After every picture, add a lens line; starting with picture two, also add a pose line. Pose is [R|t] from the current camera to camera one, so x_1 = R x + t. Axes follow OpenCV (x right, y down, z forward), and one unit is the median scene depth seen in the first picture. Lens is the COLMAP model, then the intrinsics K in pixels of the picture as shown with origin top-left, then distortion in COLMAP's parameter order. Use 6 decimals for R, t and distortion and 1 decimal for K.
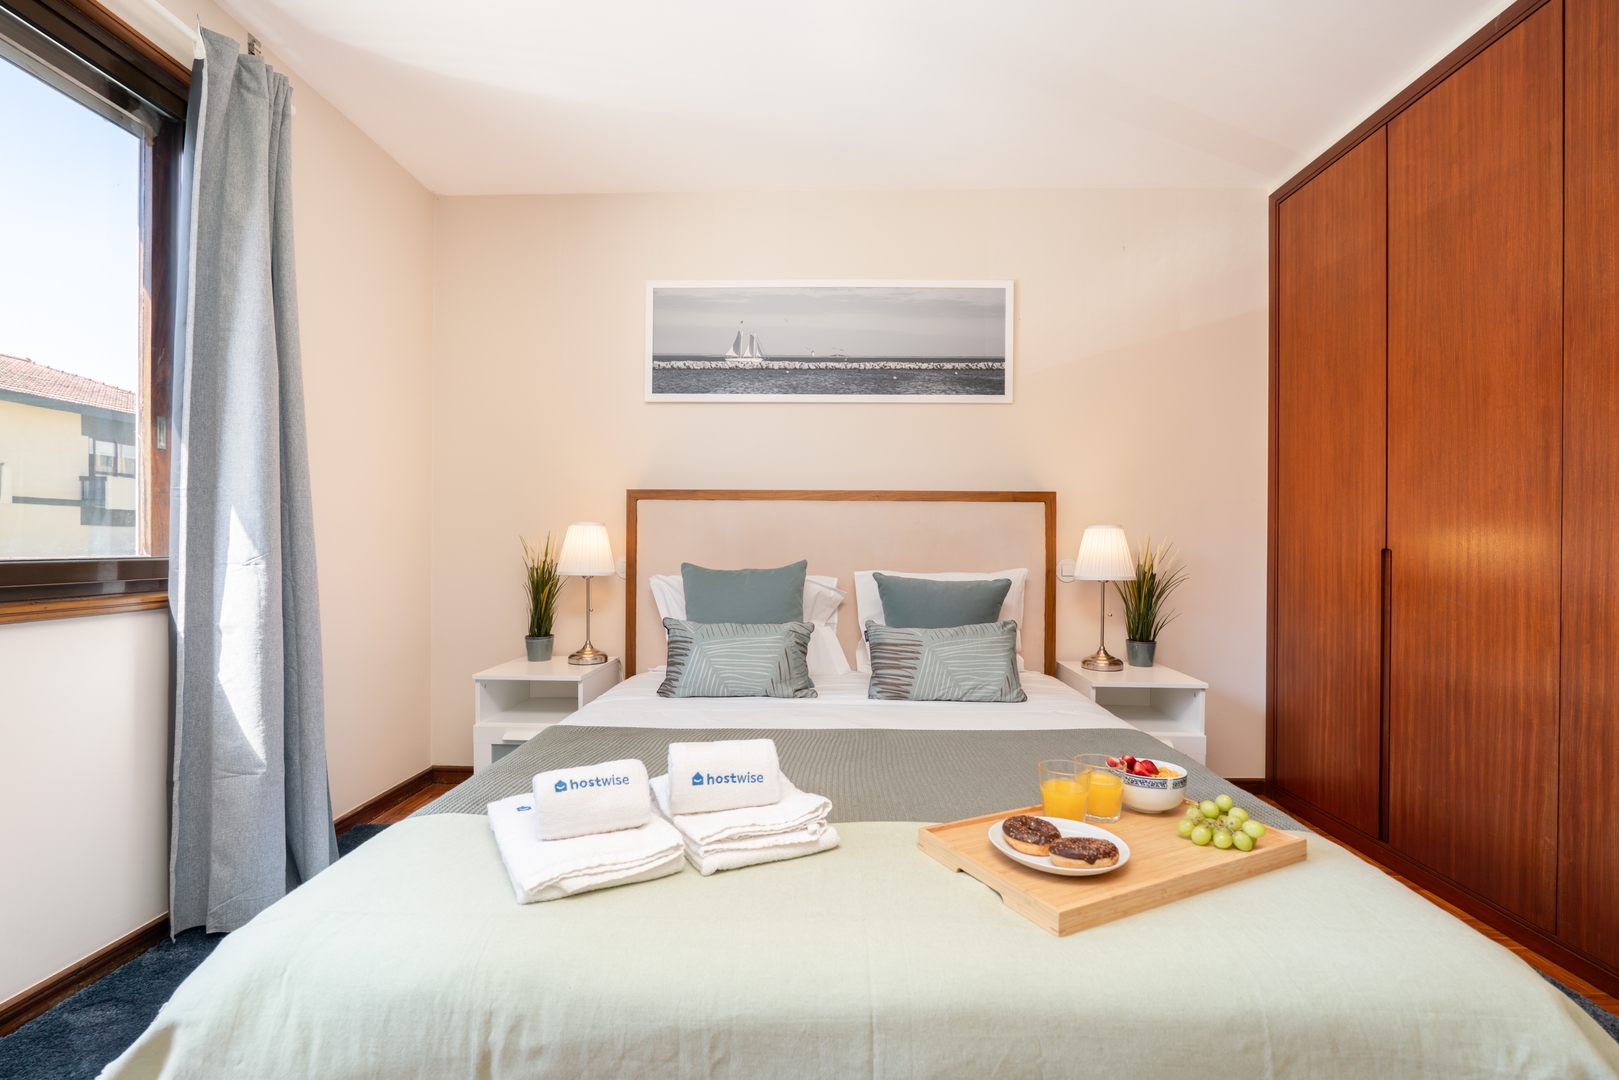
lens RADIAL K [[699.7, 0, 799.4], [0, 699.7, 544.3], [0, 0, 1]] dist [-0.012906, 0.001886]
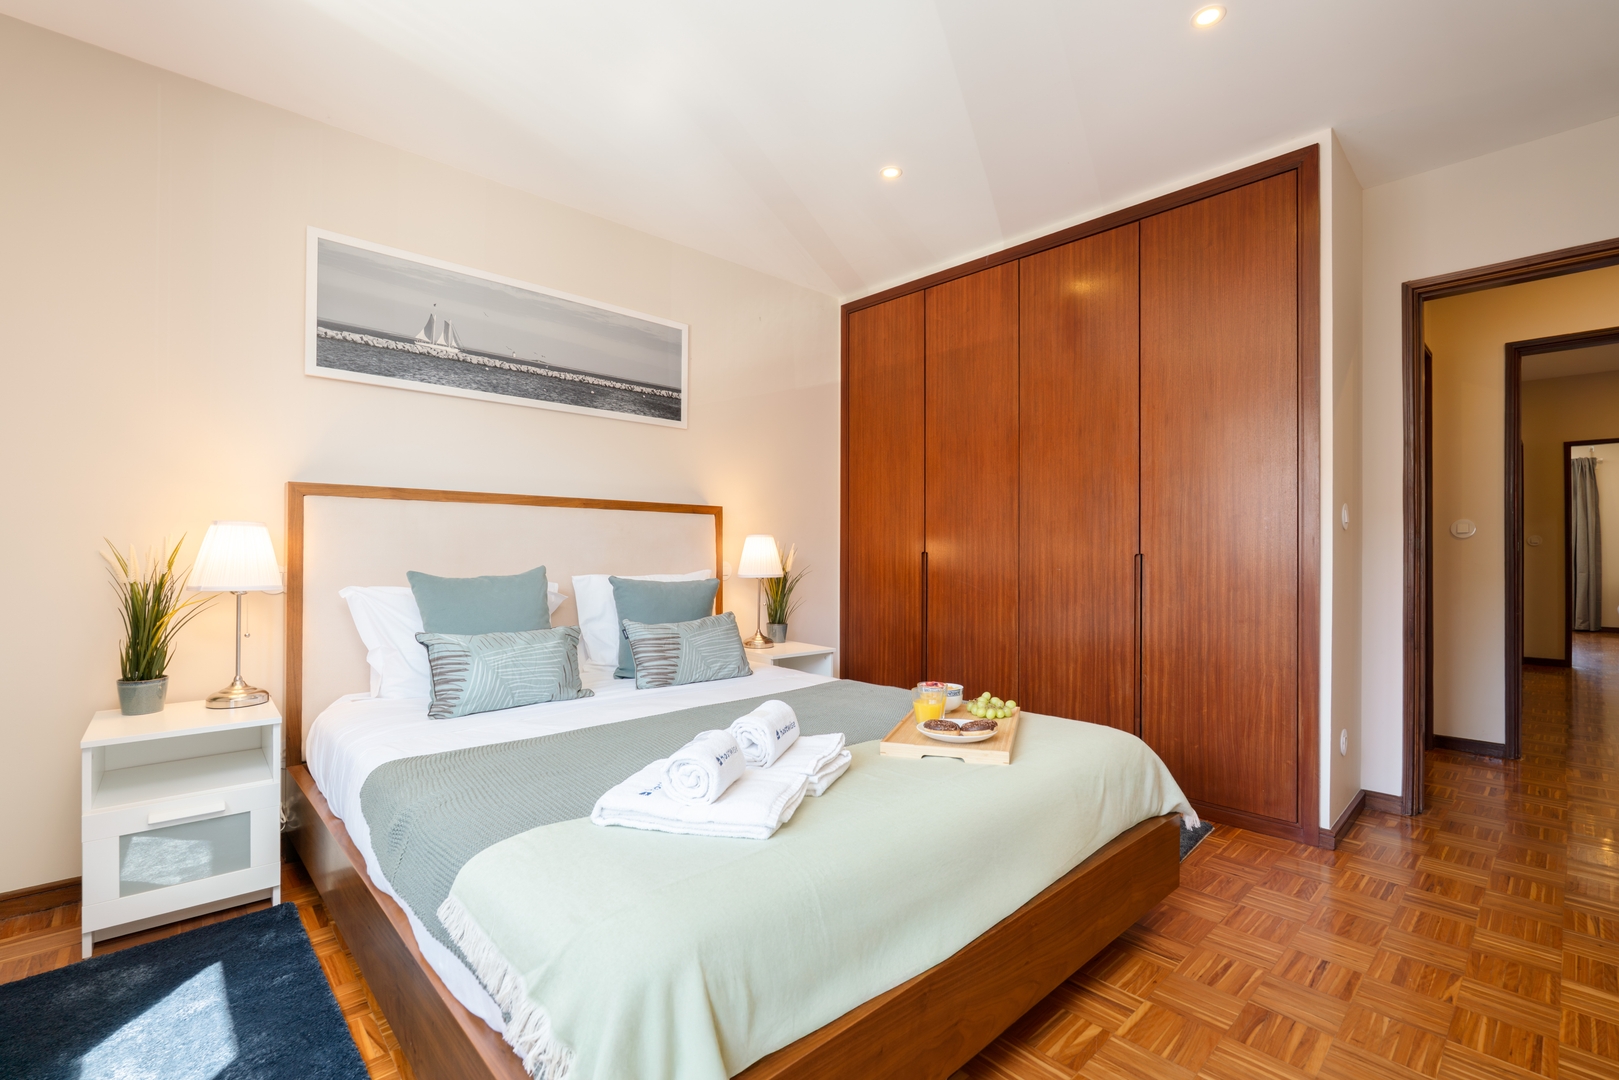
lens RADIAL K [[728.1, 0, 786.0], [0, 728.1, 541.0], [0, 0, 1]] dist [-0.016361, 0.001993]
pose [[0.715086, 0.006042, 0.699010, -0.537369], [-0.000373, 0.999966, -0.008262, -0.005293], [-0.699036, 0.005647, 0.715064, 0.014810]]
